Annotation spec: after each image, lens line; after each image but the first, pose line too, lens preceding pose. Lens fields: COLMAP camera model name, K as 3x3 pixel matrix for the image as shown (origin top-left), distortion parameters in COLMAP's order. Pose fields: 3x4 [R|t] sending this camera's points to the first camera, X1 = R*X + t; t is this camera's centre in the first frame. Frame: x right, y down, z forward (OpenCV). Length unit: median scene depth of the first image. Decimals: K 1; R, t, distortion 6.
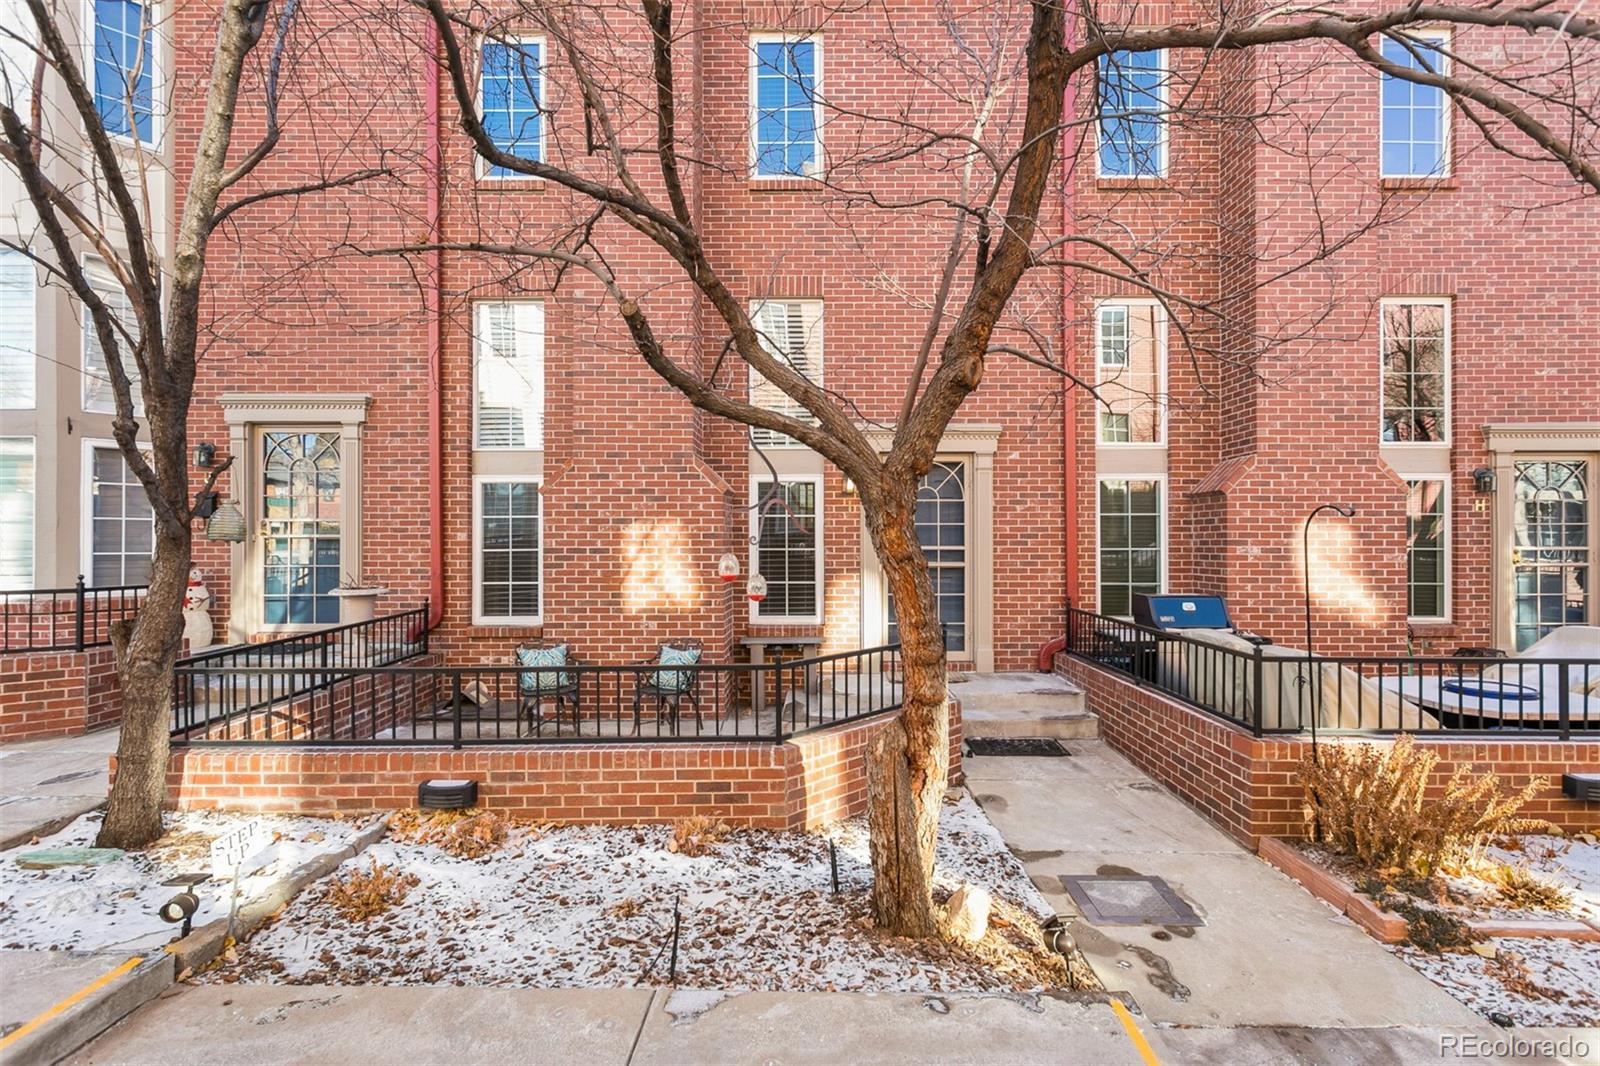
lens RADIAL K [[774.4, 0, 832.4], [0, 774.4, 538.0], [0, 0, 1]] dist [0.001949, 0.002224]
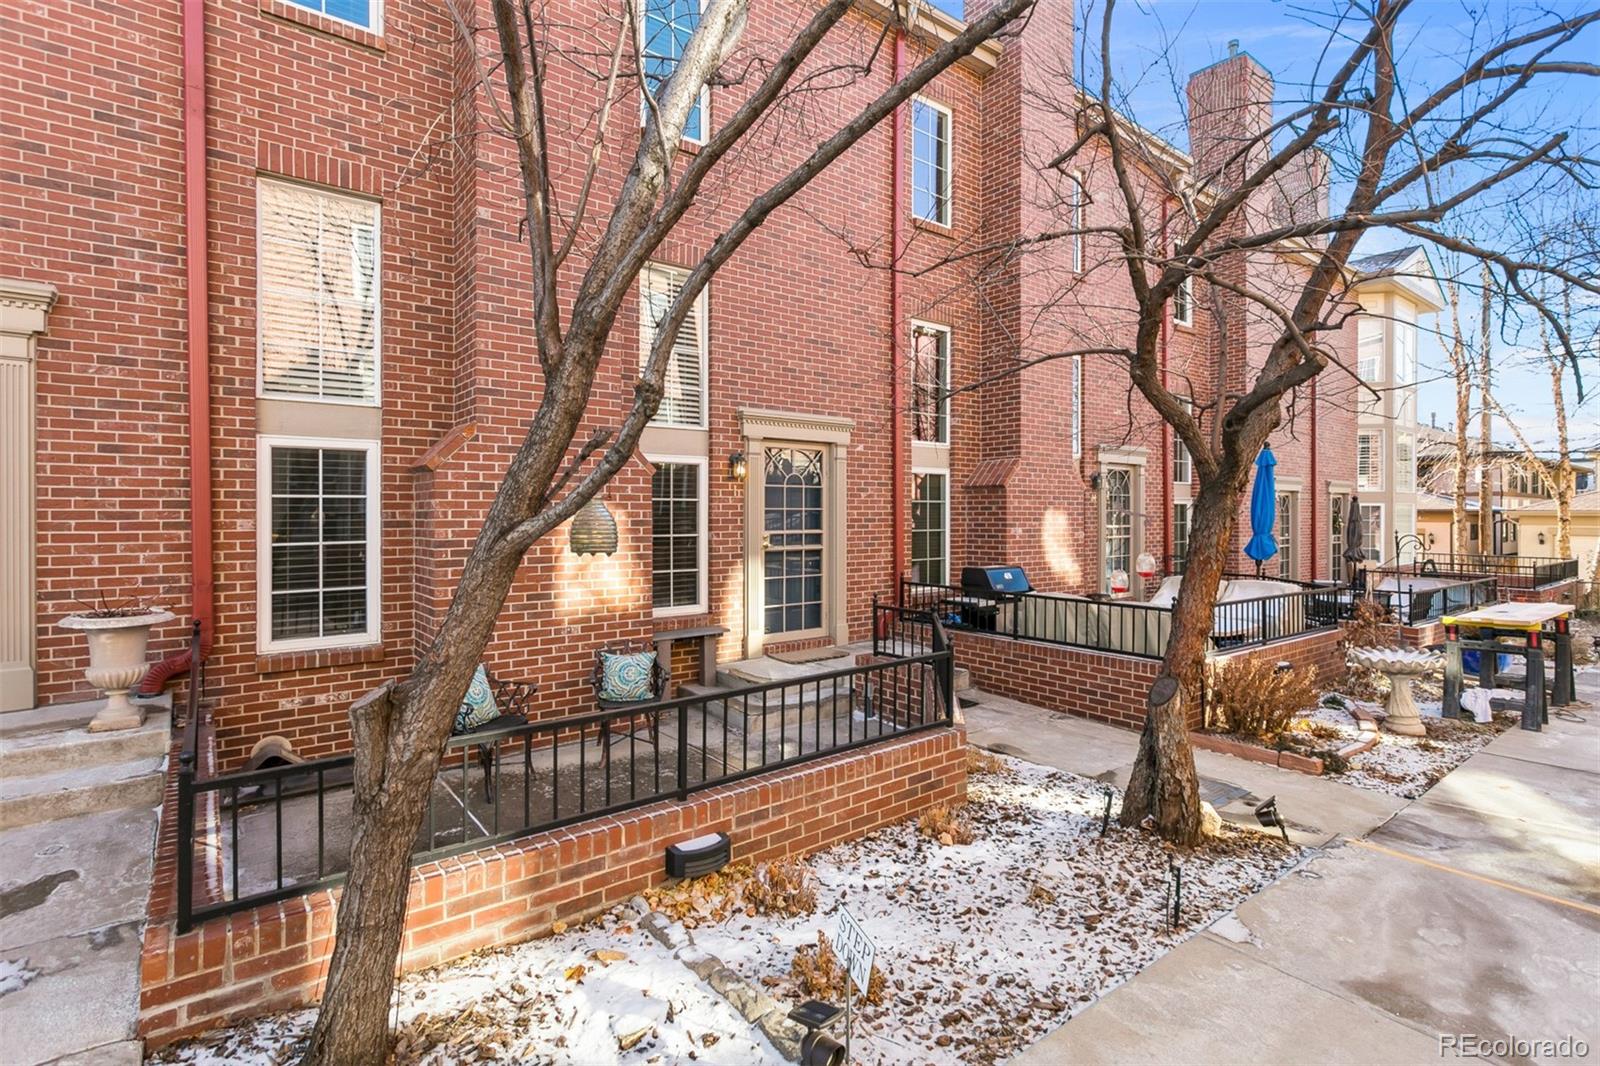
lens RADIAL K [[774.4, 0, 815.8], [0, 774.4, 512.0], [0, 0, 1]] dist [0.001949, 0.002224]
pose [[0.783354, 0.001774, 0.621574, -0.509938], [-0.003498, 0.999993, 0.001555, -0.016009], [-0.621566, -0.003392, 0.783354, 0.166908]]
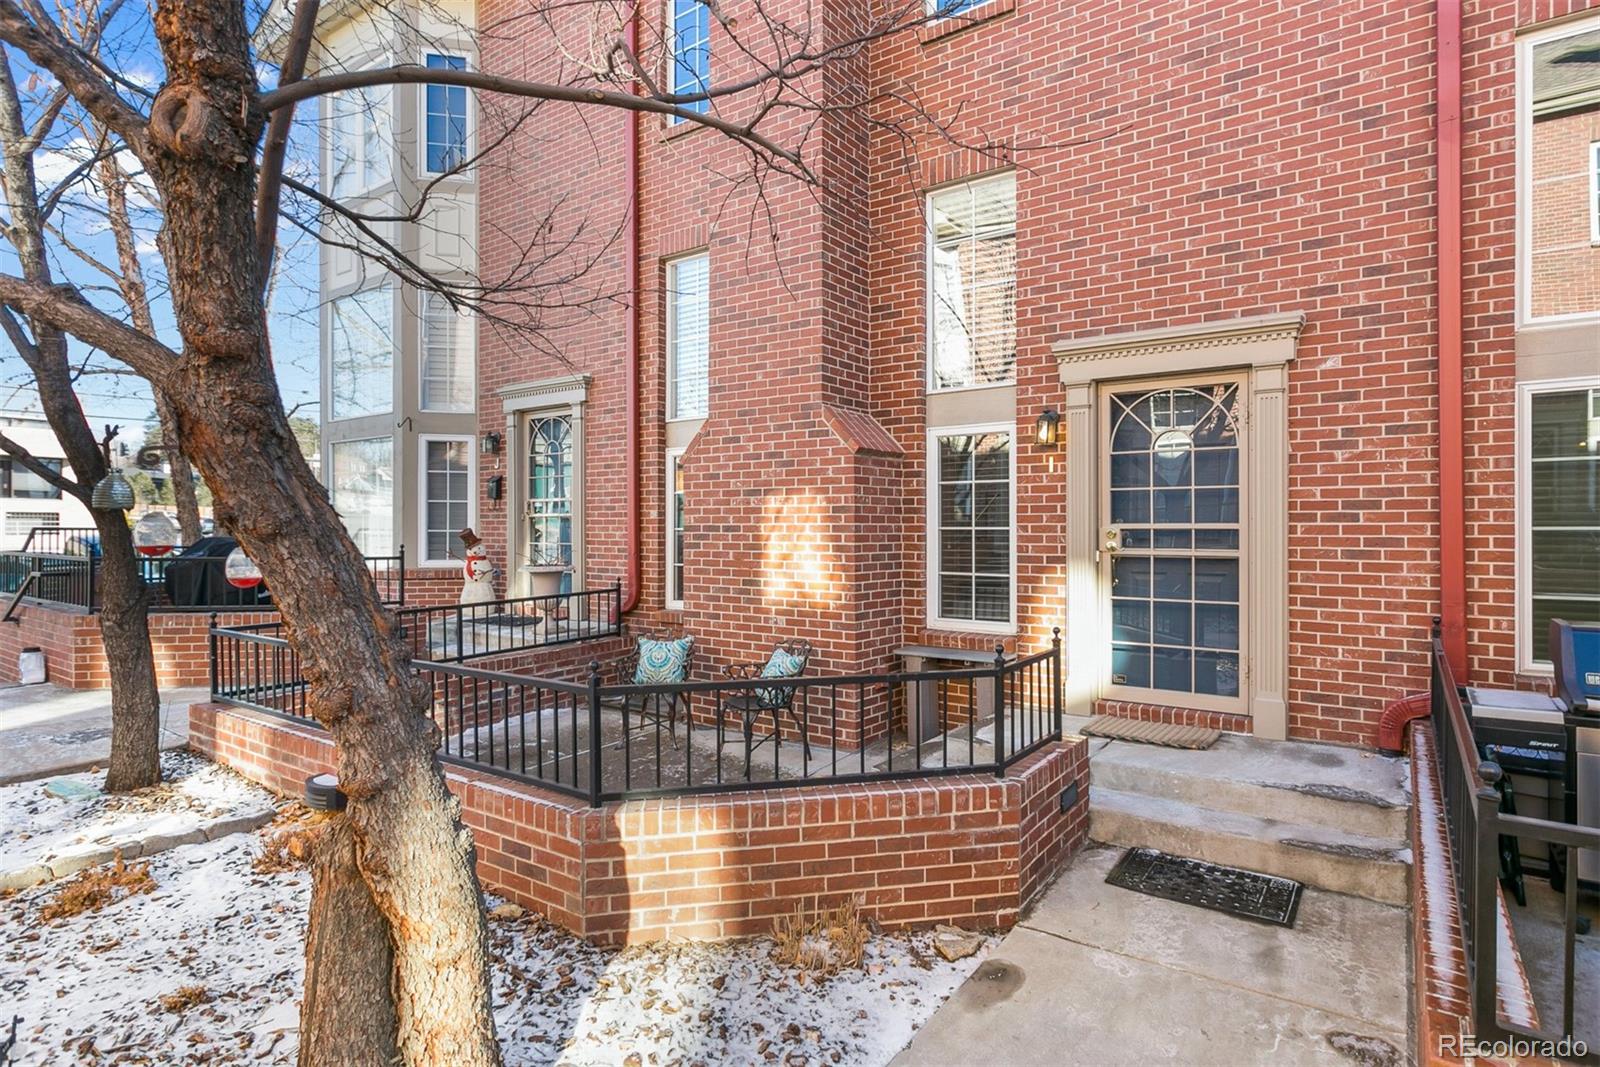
lens RADIAL K [[843.5, 0, 832.8], [0, 843.5, 529.3], [0, 0, 1]] dist [0.000355, 0.002908]
pose [[0.821482, 0.002013, -0.570231, 0.288918], [0.000872, 0.999988, 0.004786, 0.011981], [0.570234, -0.004429, 0.821471, 0.286211]]
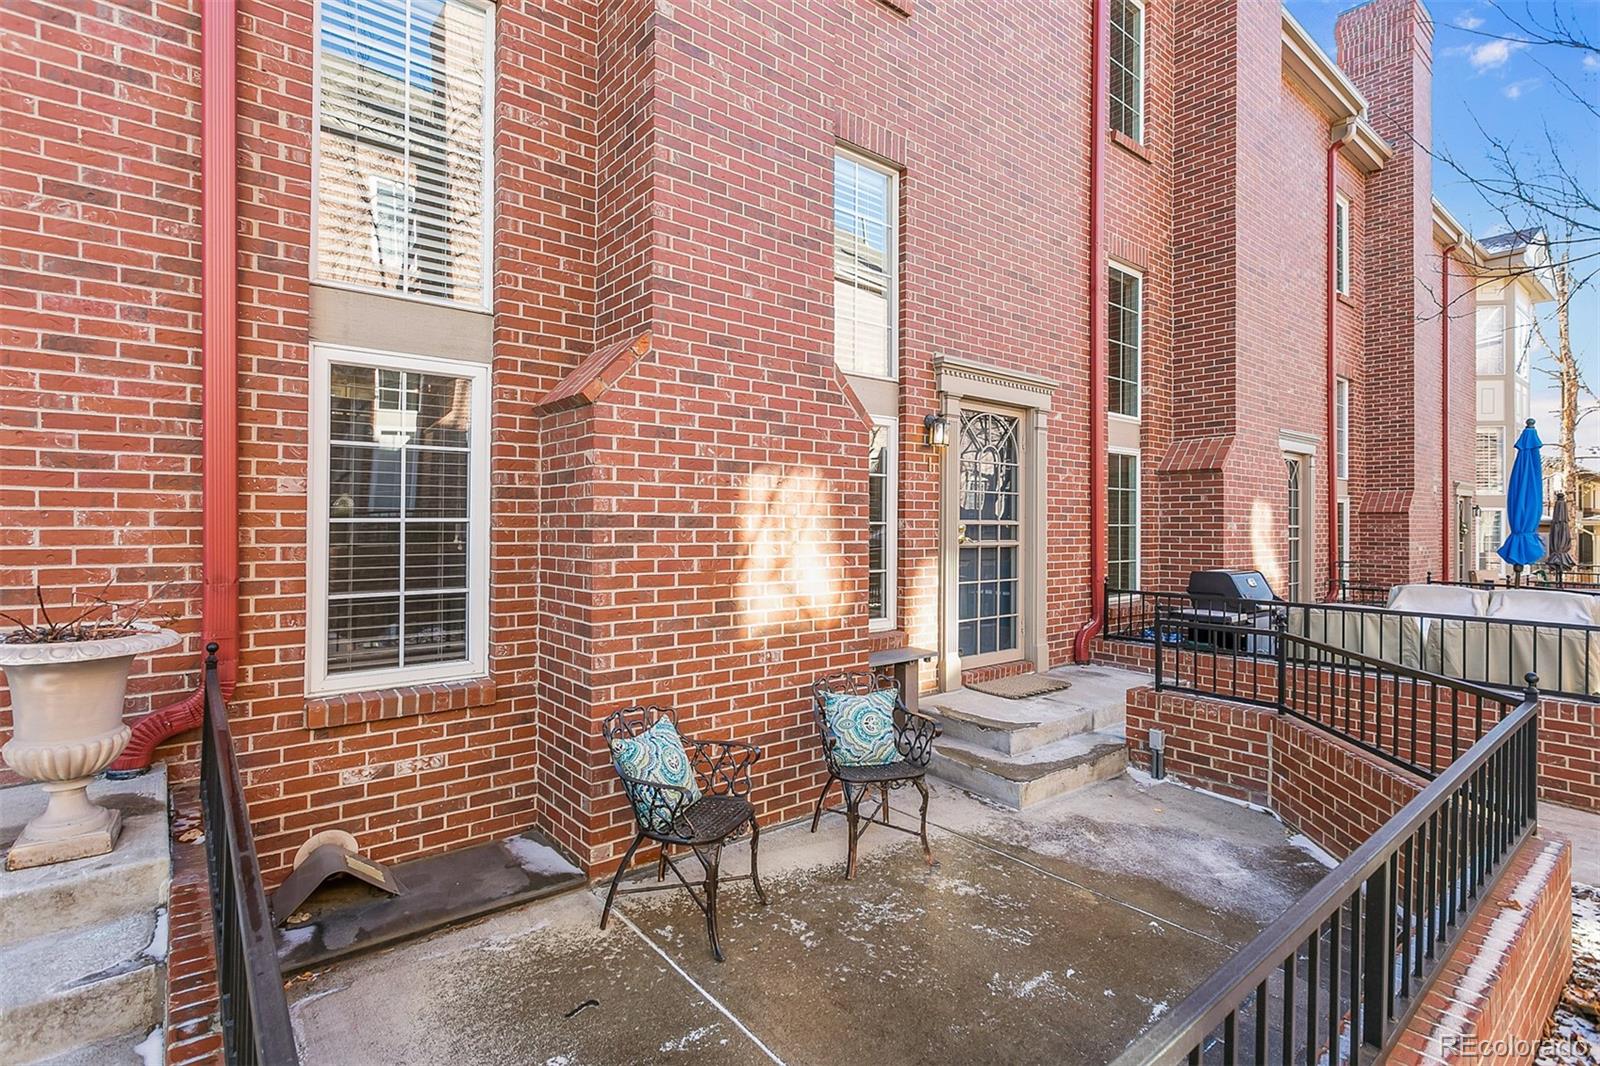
lens RADIAL K [[774.4, 0, 814.8], [0, 774.4, 514.8], [0, 0, 1]] dist [0.001949, 0.002224]
pose [[0.770099, 0.014336, 0.637763, -0.527209], [-0.010167, 0.999896, -0.010200, 0.015032], [-0.637843, 0.001371, 0.770165, 0.510021]]
